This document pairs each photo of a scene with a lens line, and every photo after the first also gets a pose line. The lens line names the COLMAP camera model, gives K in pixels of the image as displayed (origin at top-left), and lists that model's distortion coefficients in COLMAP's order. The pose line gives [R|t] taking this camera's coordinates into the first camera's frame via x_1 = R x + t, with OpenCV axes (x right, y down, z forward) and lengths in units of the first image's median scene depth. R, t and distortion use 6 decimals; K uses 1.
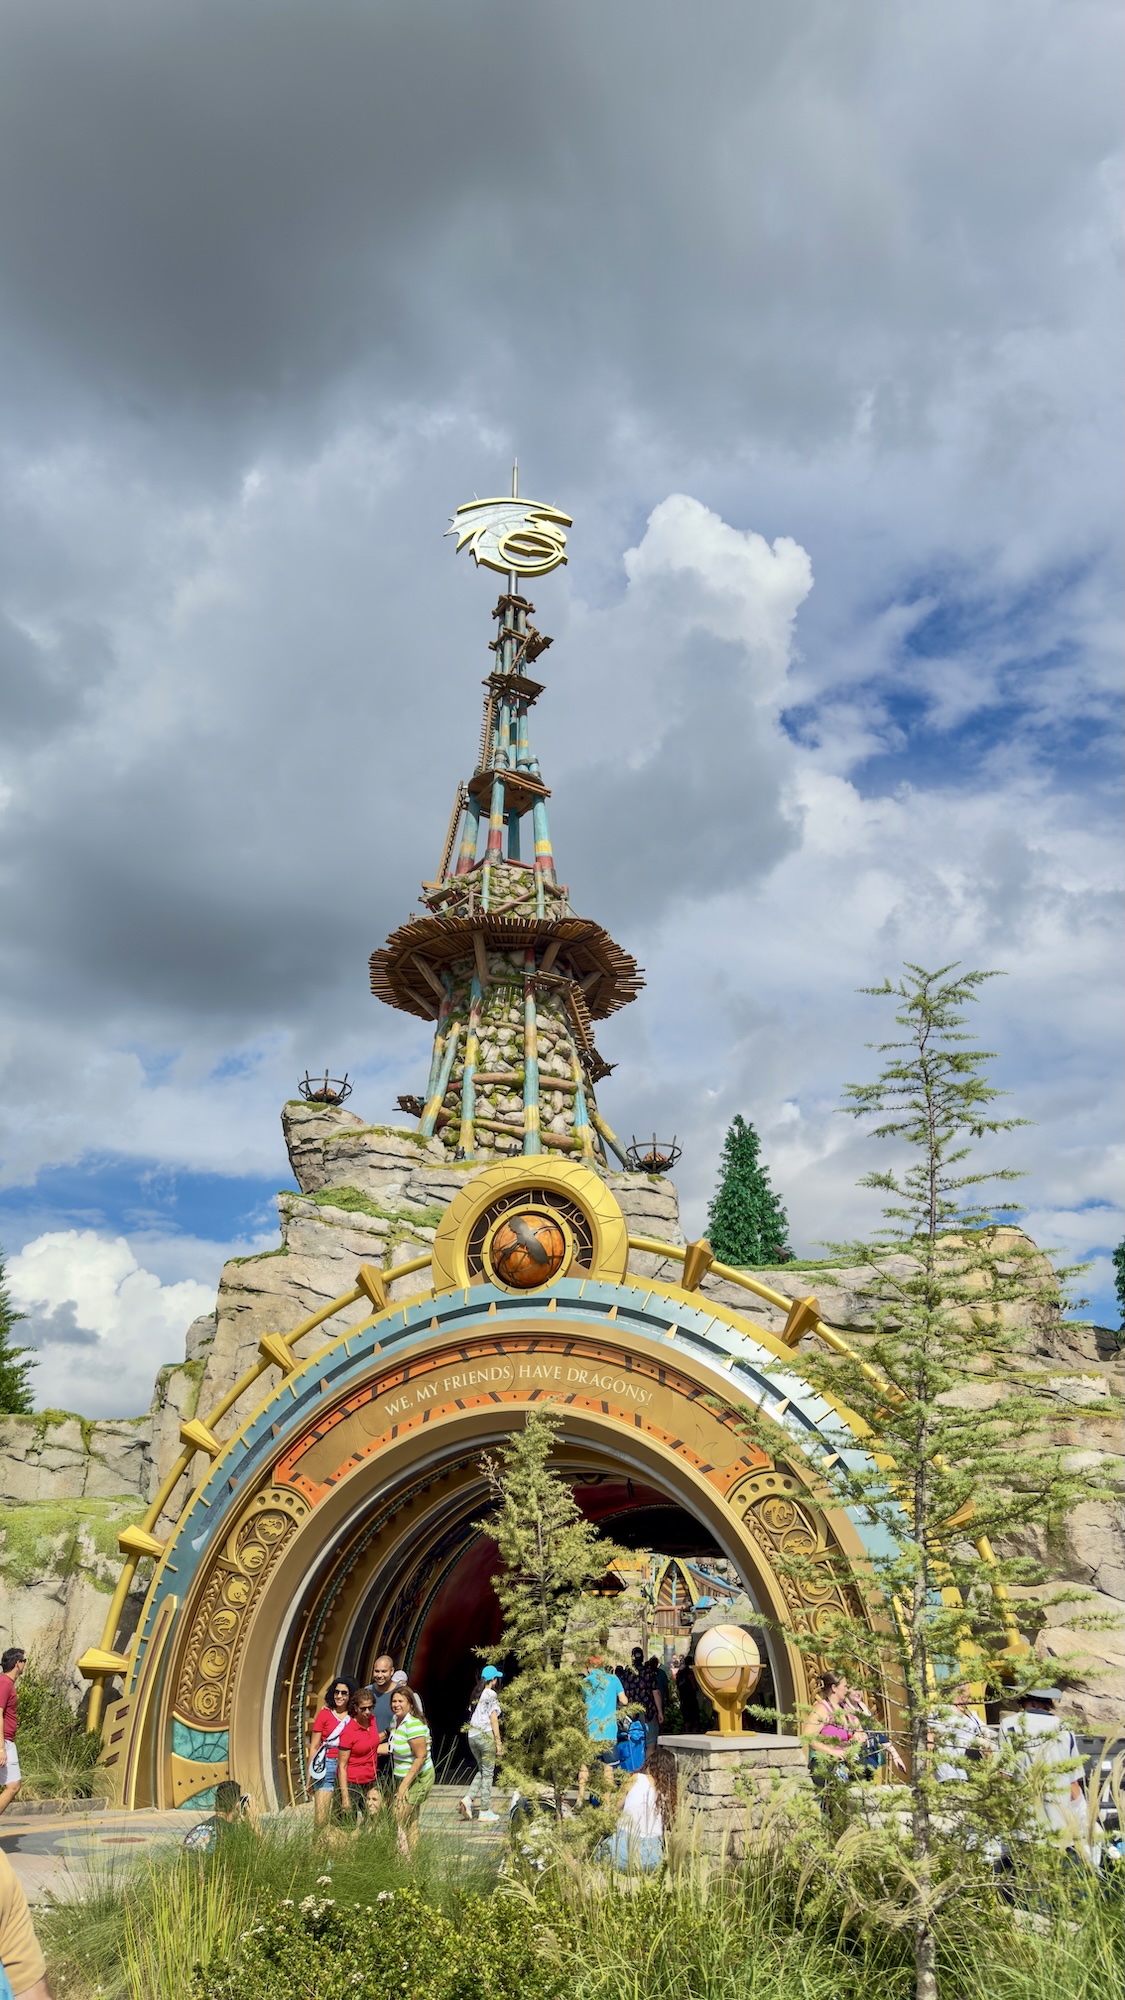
lens RADIAL K [[1385.1, 0, 604.6], [0, 1385.1, 1007.1], [0, 0, 1]] dist [0.146262, -0.289262]
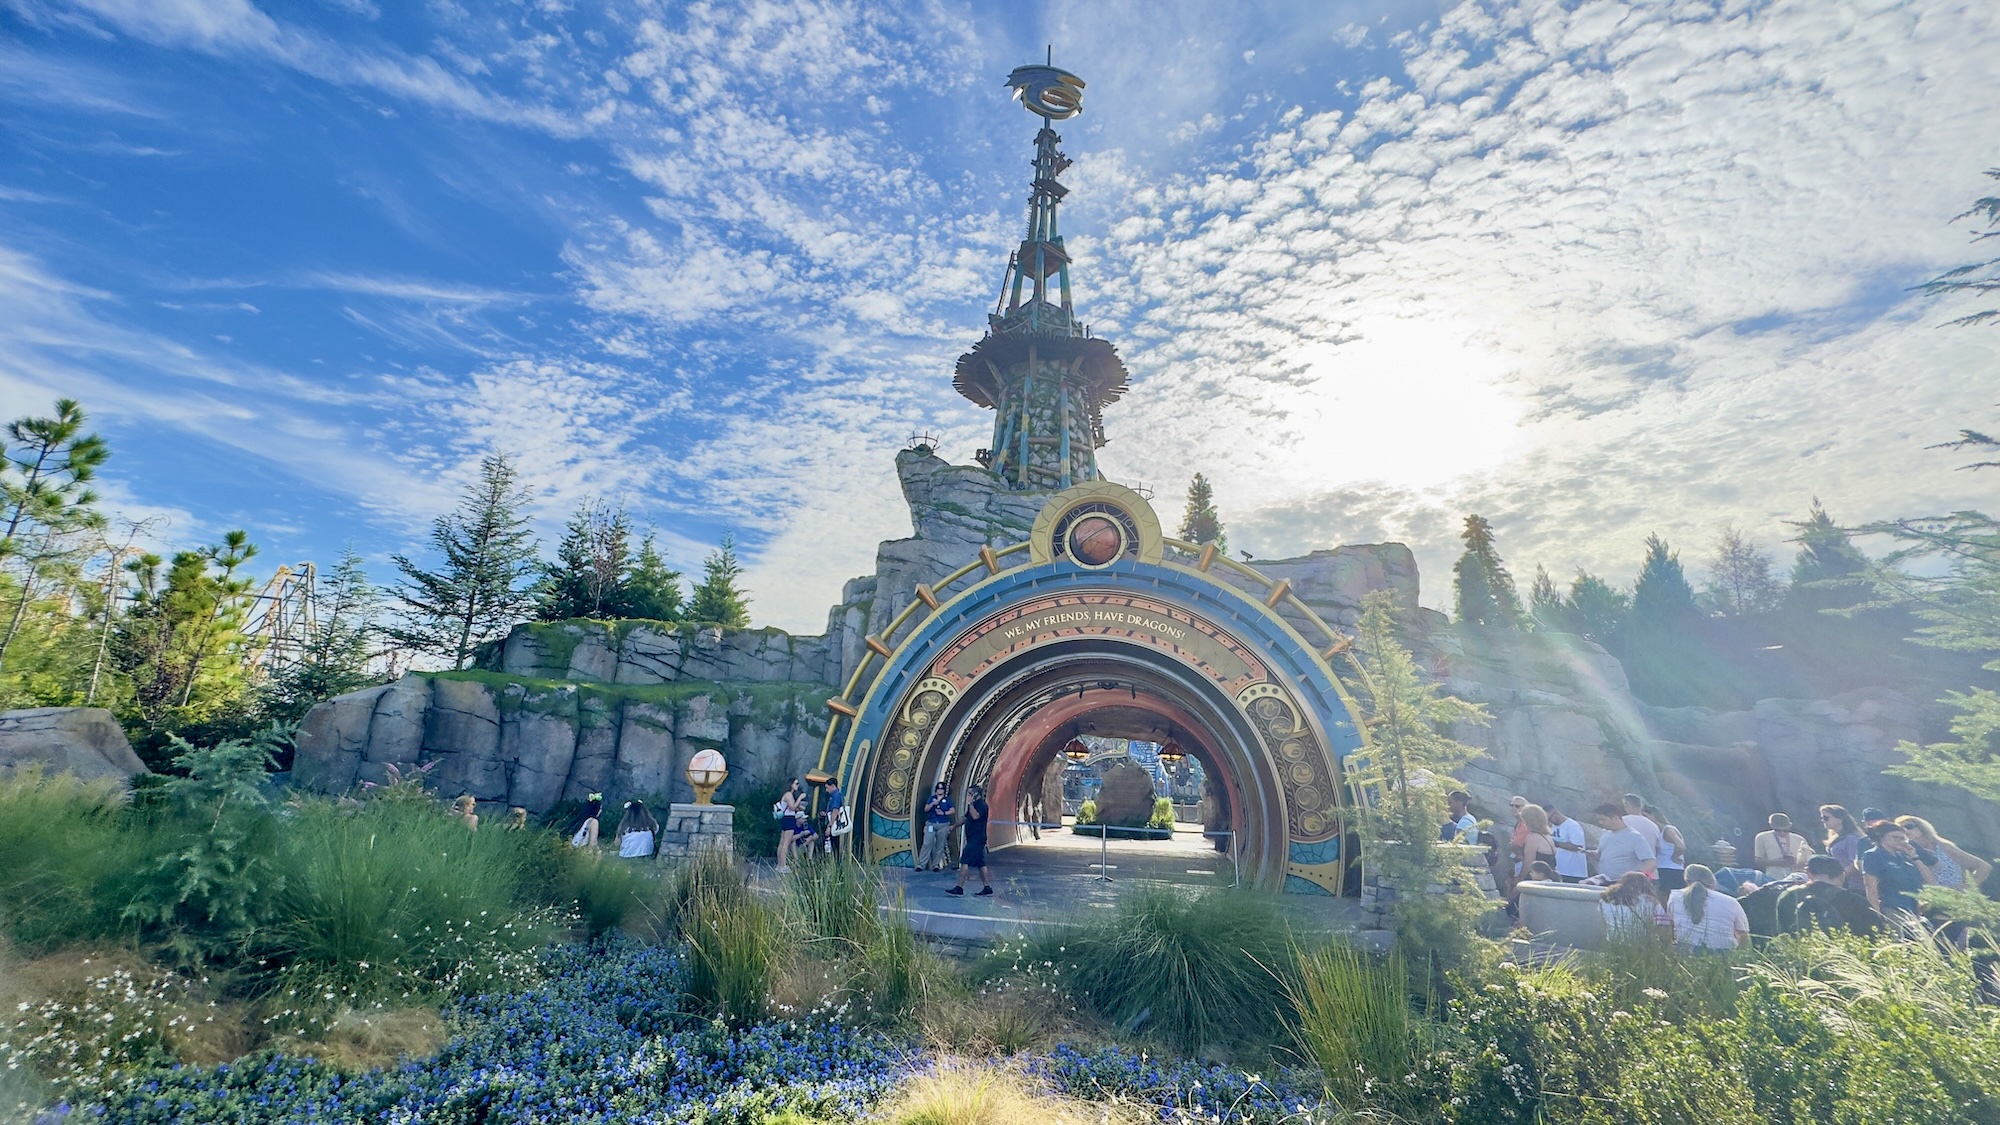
lens RADIAL K [[787.8, 0, 1001.6], [0, 787.8, 564.0], [0, 0, 1]] dist [-0.001739, -0.000053]
pose [[0.997978, 0.056248, 0.029610, -0.162638], [-0.060020, 0.987231, 0.147555, 0.068883], [-0.020932, -0.149034, 0.988610, 0.124044]]
